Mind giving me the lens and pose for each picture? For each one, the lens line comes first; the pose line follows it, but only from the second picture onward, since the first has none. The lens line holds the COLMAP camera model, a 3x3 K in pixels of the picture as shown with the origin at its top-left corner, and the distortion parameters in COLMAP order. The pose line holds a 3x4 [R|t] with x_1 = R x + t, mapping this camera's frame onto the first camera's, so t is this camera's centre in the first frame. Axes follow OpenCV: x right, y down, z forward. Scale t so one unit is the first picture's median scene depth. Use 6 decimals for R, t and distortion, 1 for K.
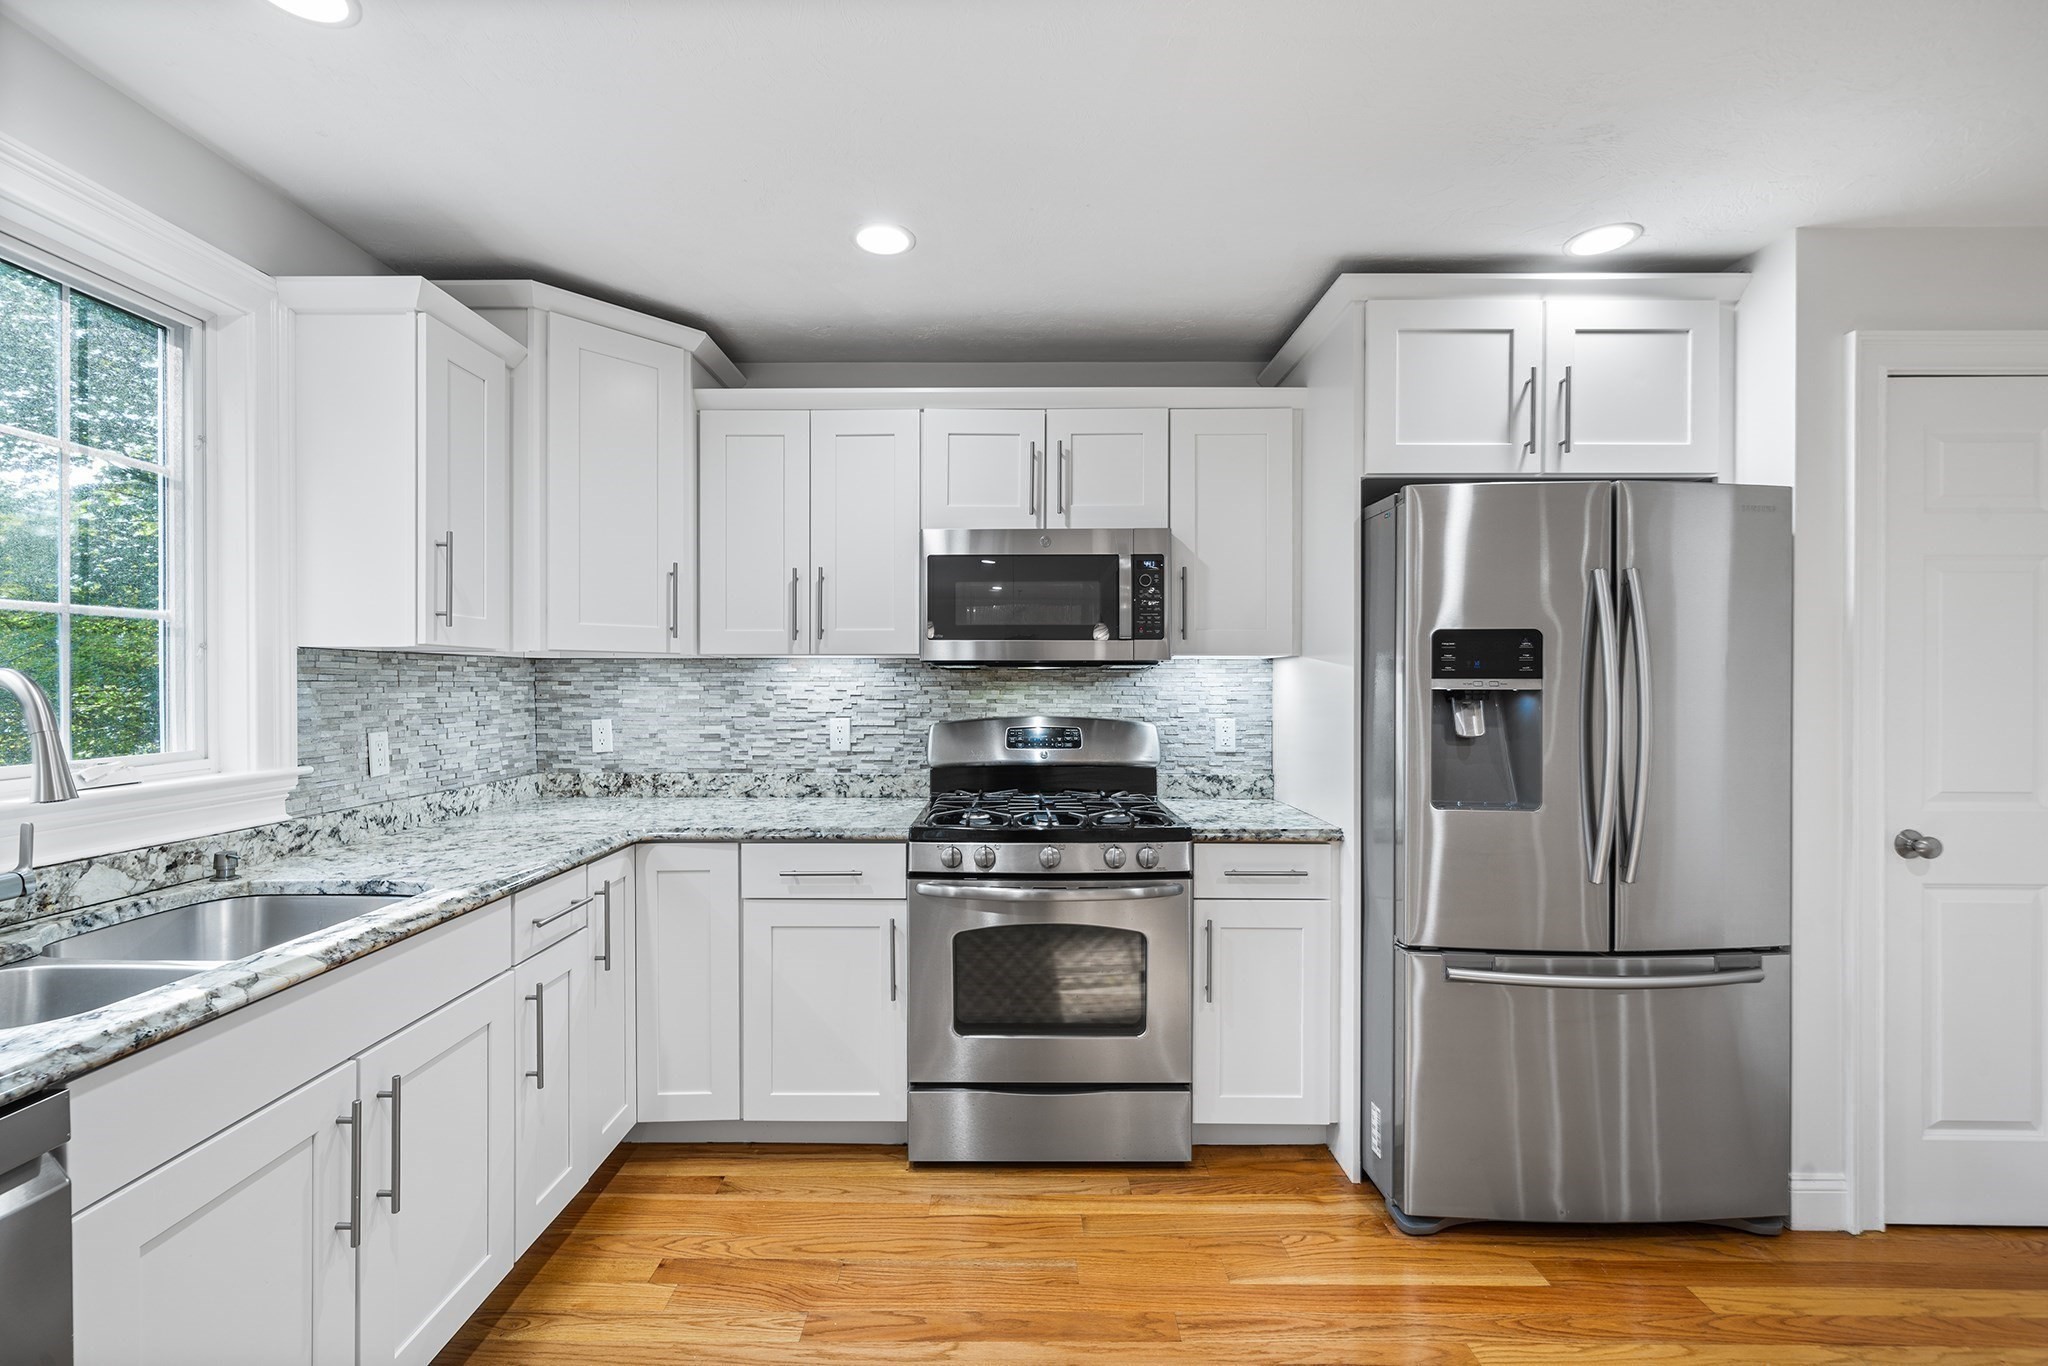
lens RADIAL K [[862.2, 0, 1016.9], [0, 862.2, 688.8], [0, 0, 1]] dist [0.000999, -0.000077]
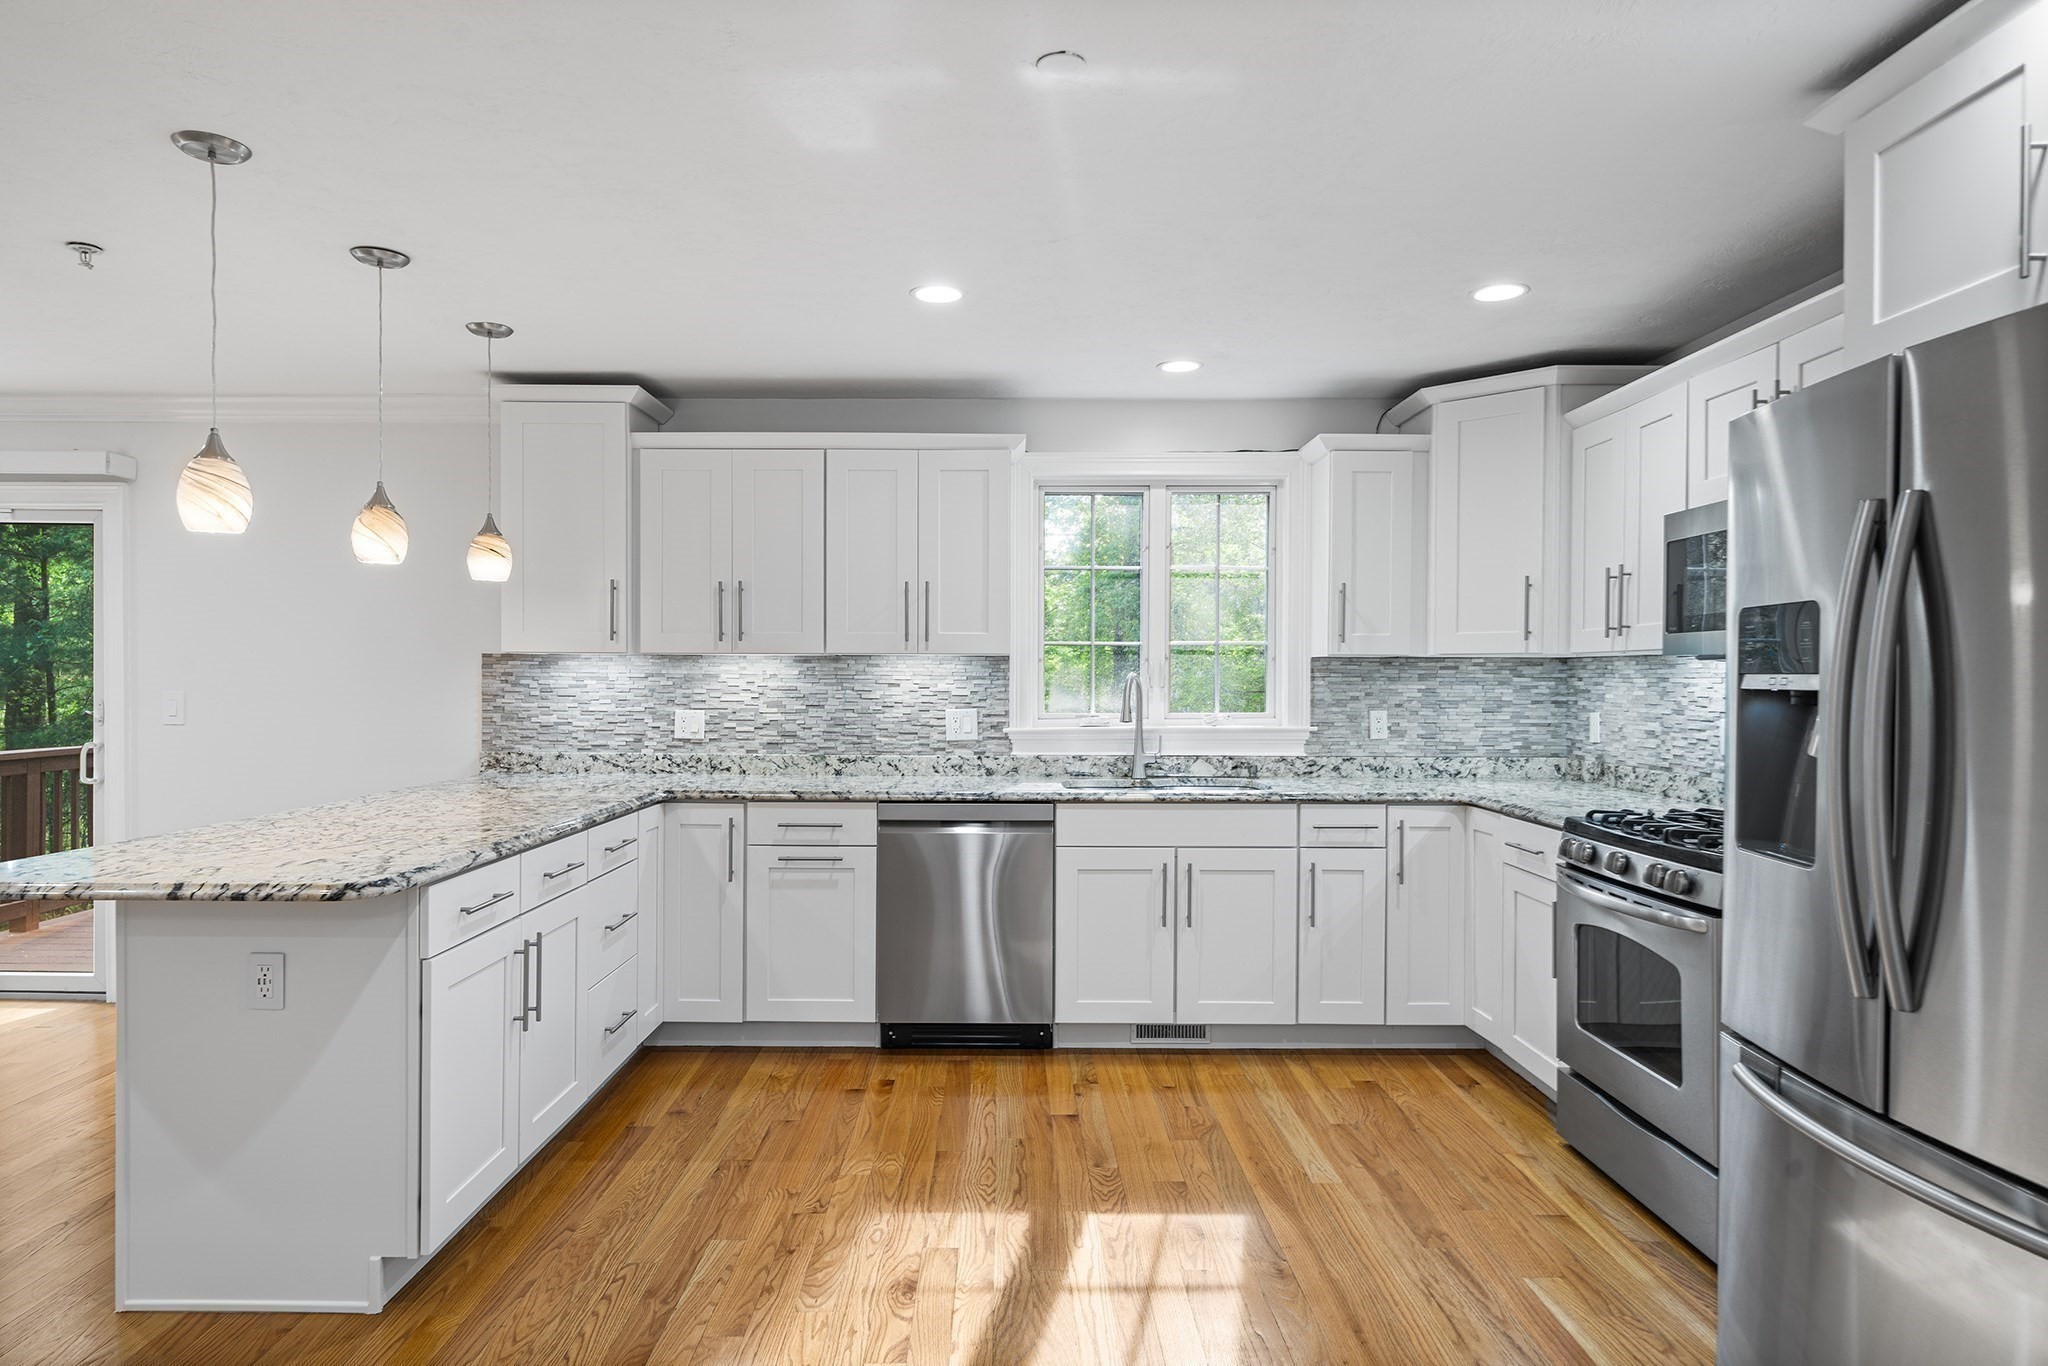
lens RADIAL K [[1187.3, 0, 1017.5], [0, 1187.3, 680.6], [0, 0, 1]] dist [0.002041, 0.000278]
pose [[0.019624, 0.003253, -0.999802, 1.322733], [-0.010217, 0.999943, 0.003053, -0.002597], [0.999755, 0.010155, 0.019656, 0.309886]]
